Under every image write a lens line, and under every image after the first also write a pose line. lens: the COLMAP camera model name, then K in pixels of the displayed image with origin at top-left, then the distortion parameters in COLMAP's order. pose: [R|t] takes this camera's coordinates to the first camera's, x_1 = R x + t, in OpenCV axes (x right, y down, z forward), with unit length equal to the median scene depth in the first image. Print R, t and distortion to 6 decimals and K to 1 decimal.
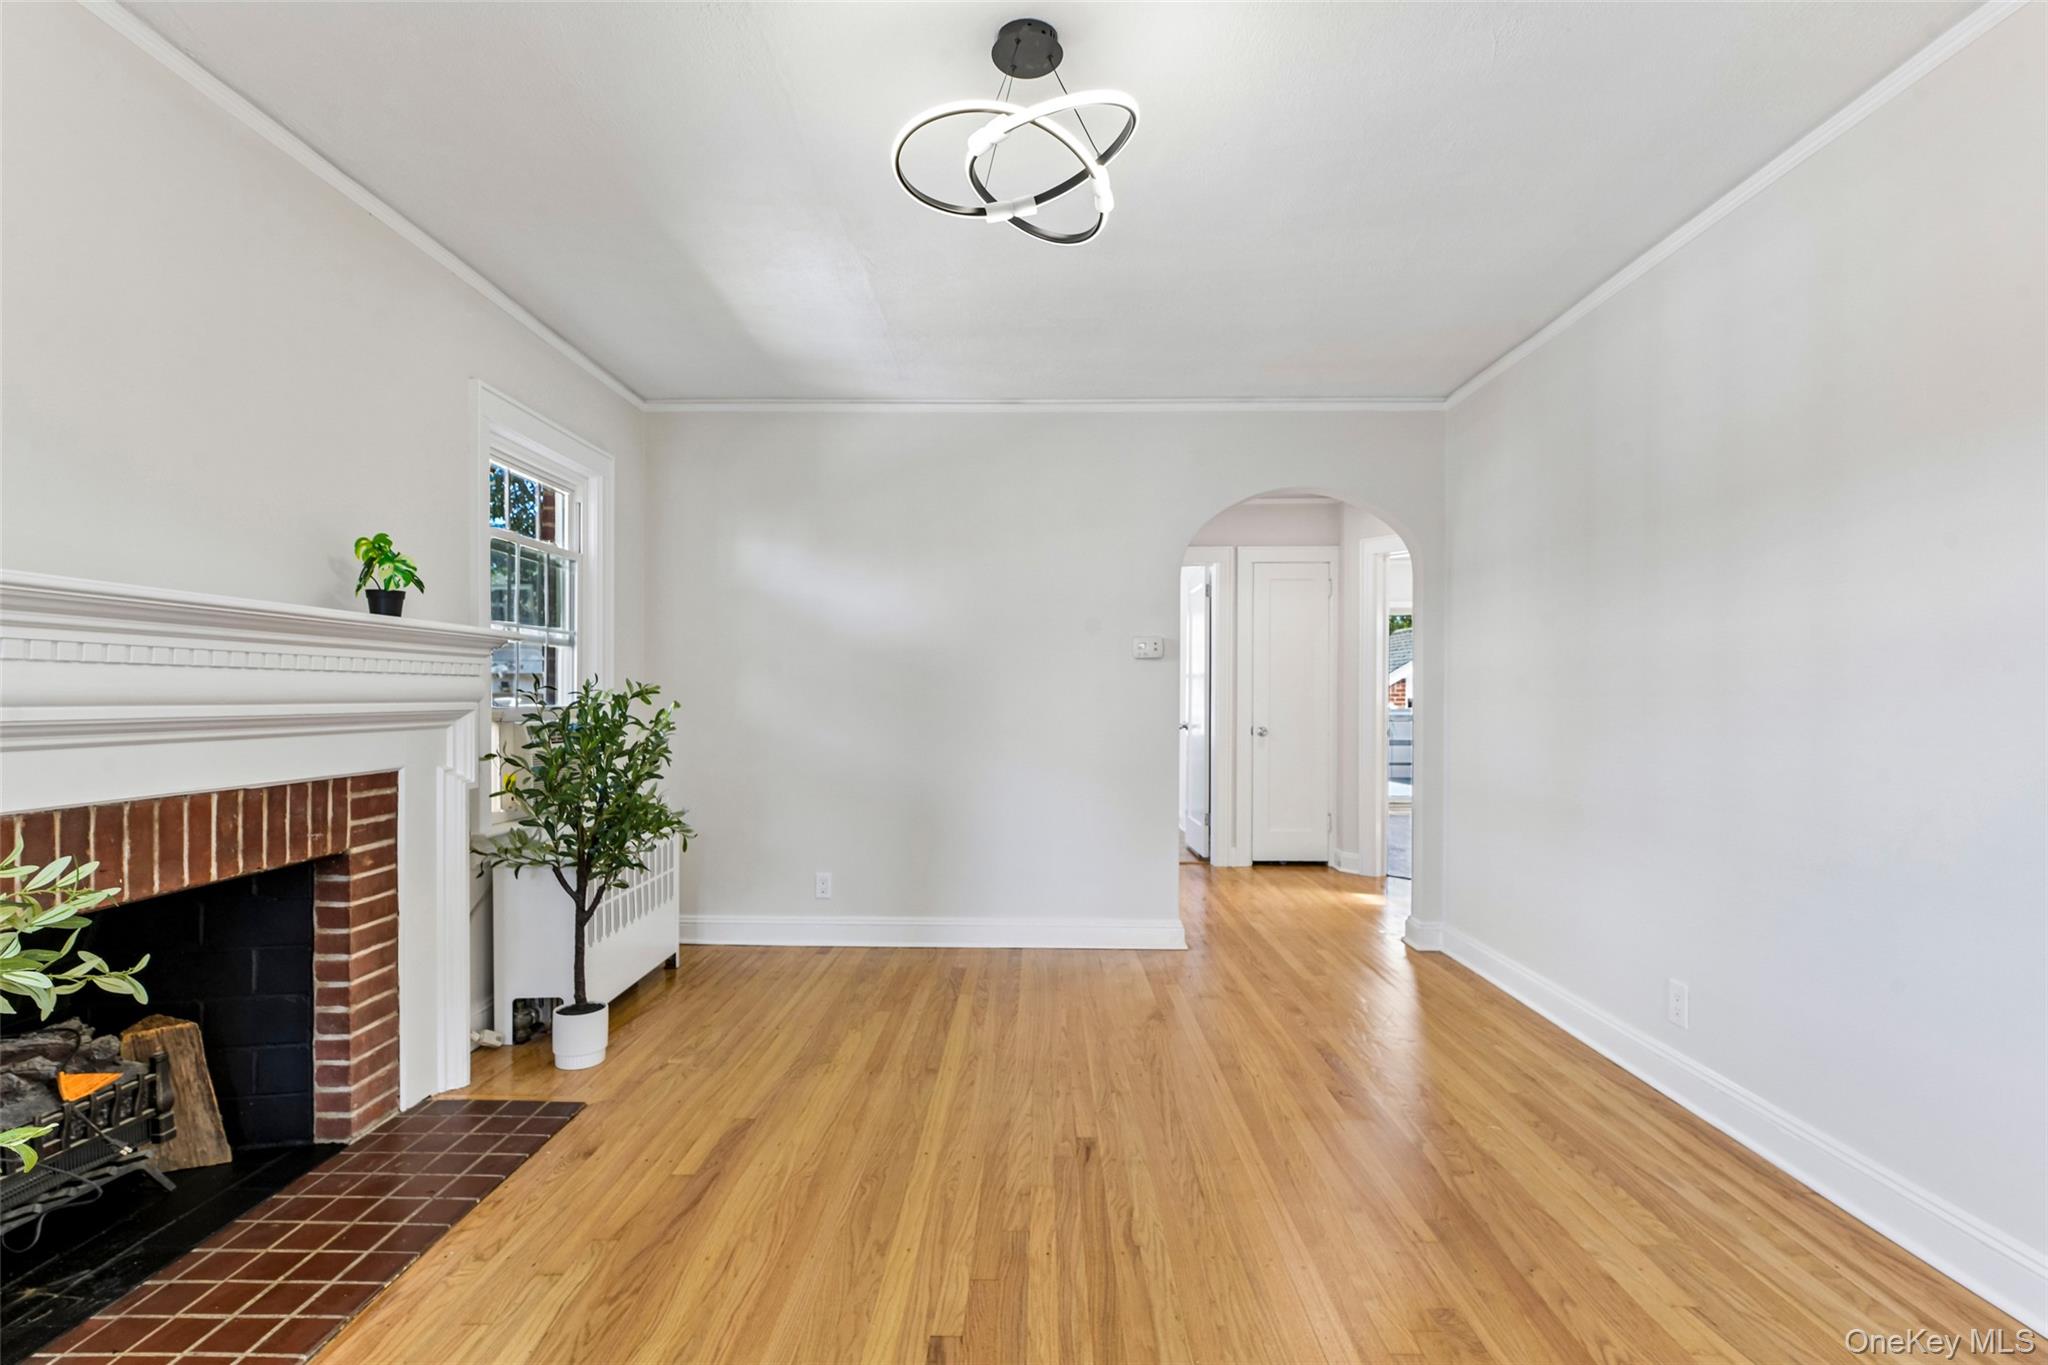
lens RADIAL K [[991.5, 0, 1057.8], [0, 991.5, 699.6], [0, 0, 1]] dist [0.010716, -0.006555]
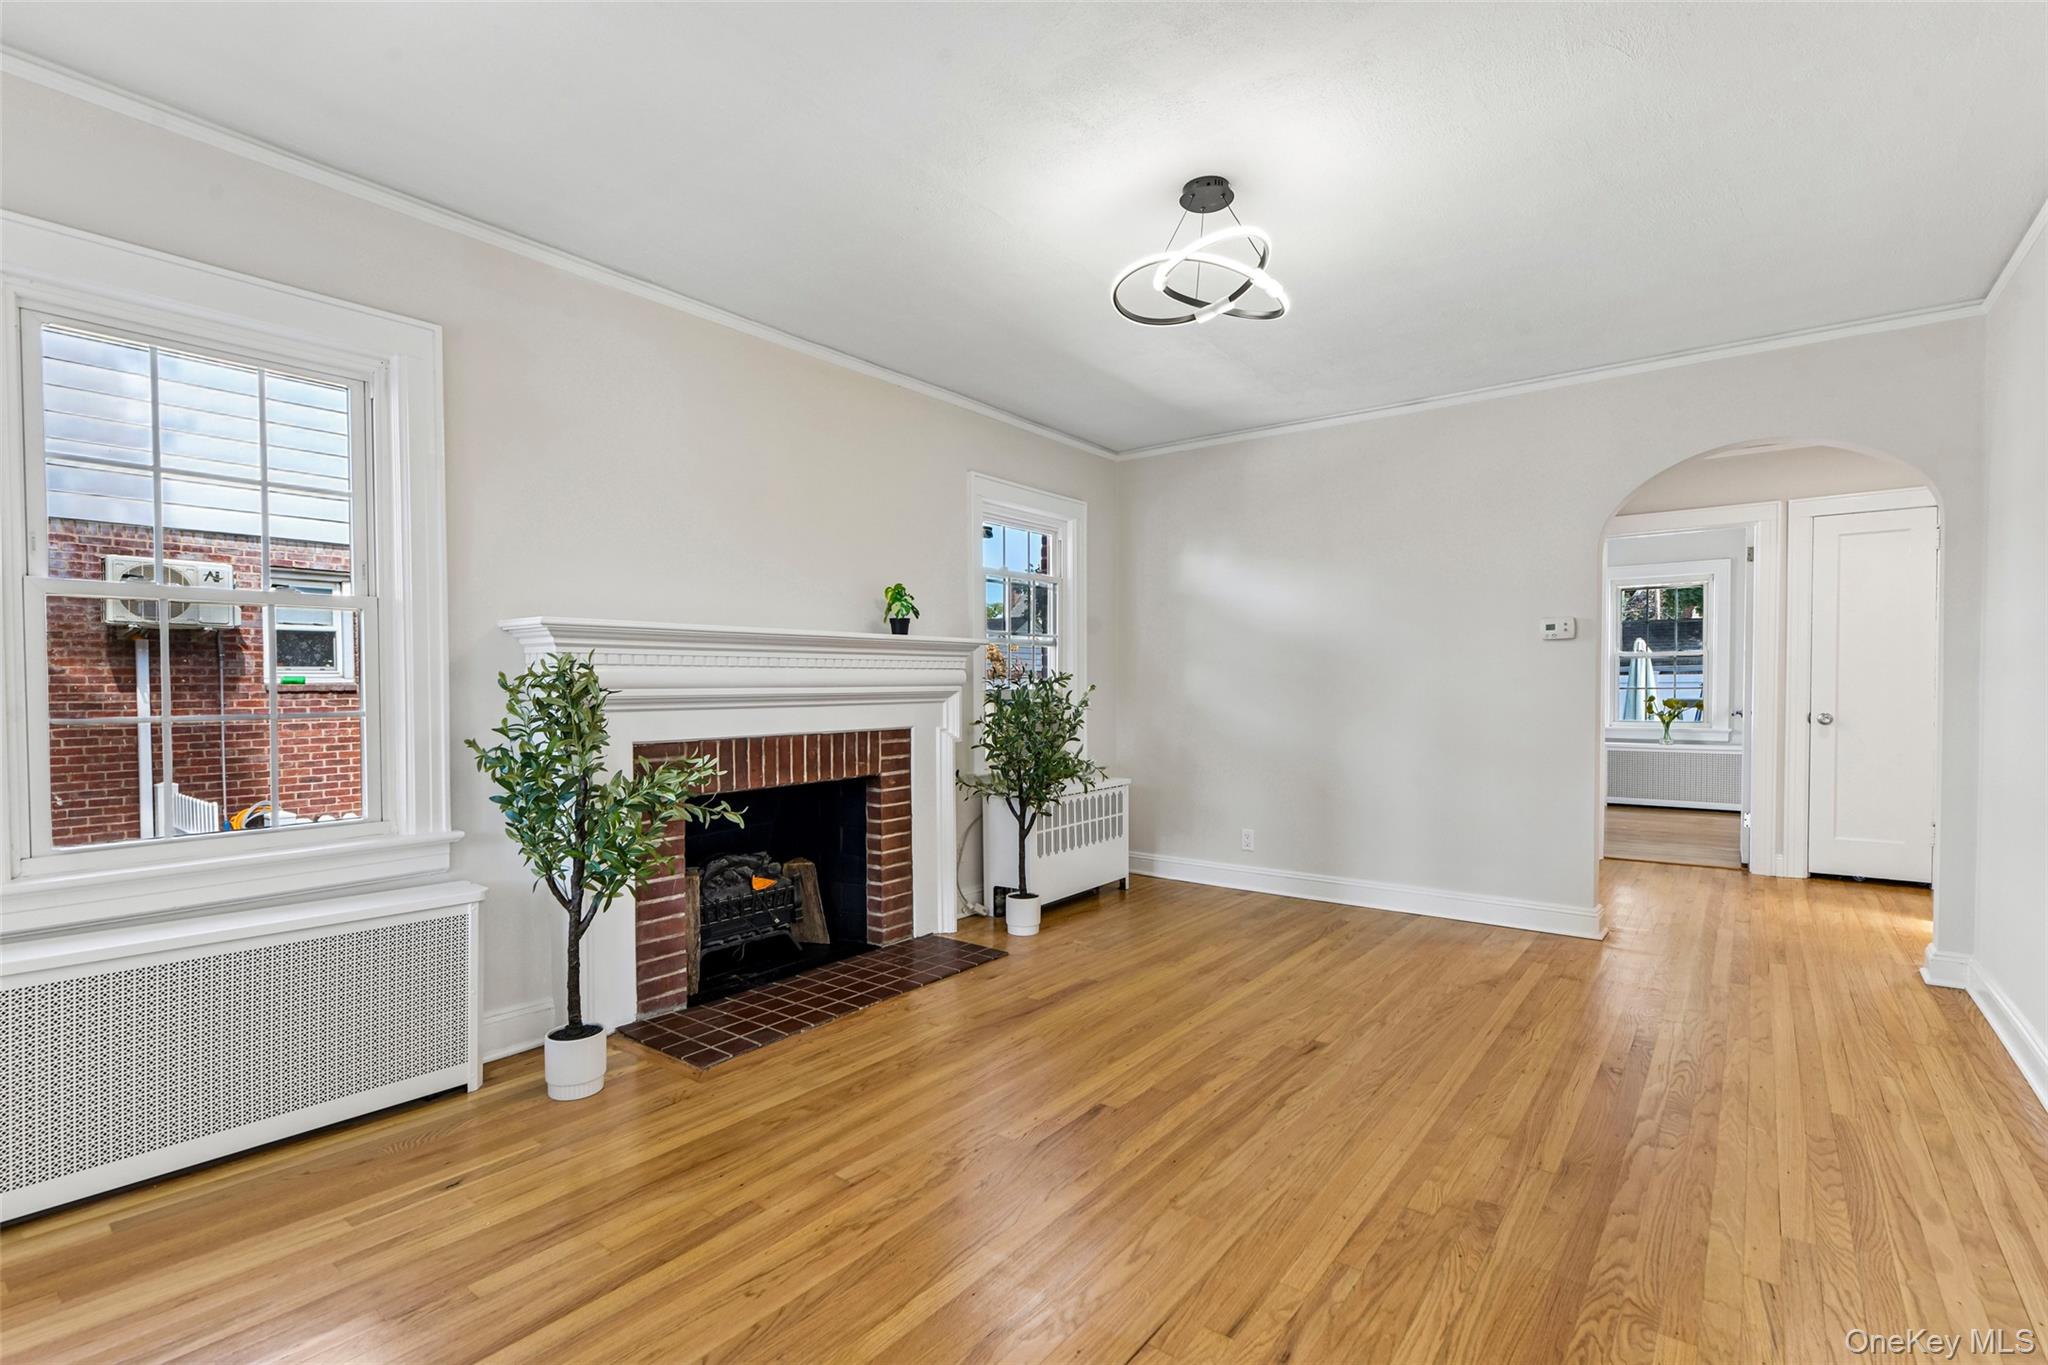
lens RADIAL K [[991.5, 0, 1038.7], [0, 991.5, 699.5], [0, 0, 1]] dist [0.010716, -0.006555]
pose [[0.799850, 0.002649, -0.600194, 0.494176], [0.005558, 0.999915, 0.011820, 0.006365], [0.600174, -0.012790, 0.799767, -0.177261]]
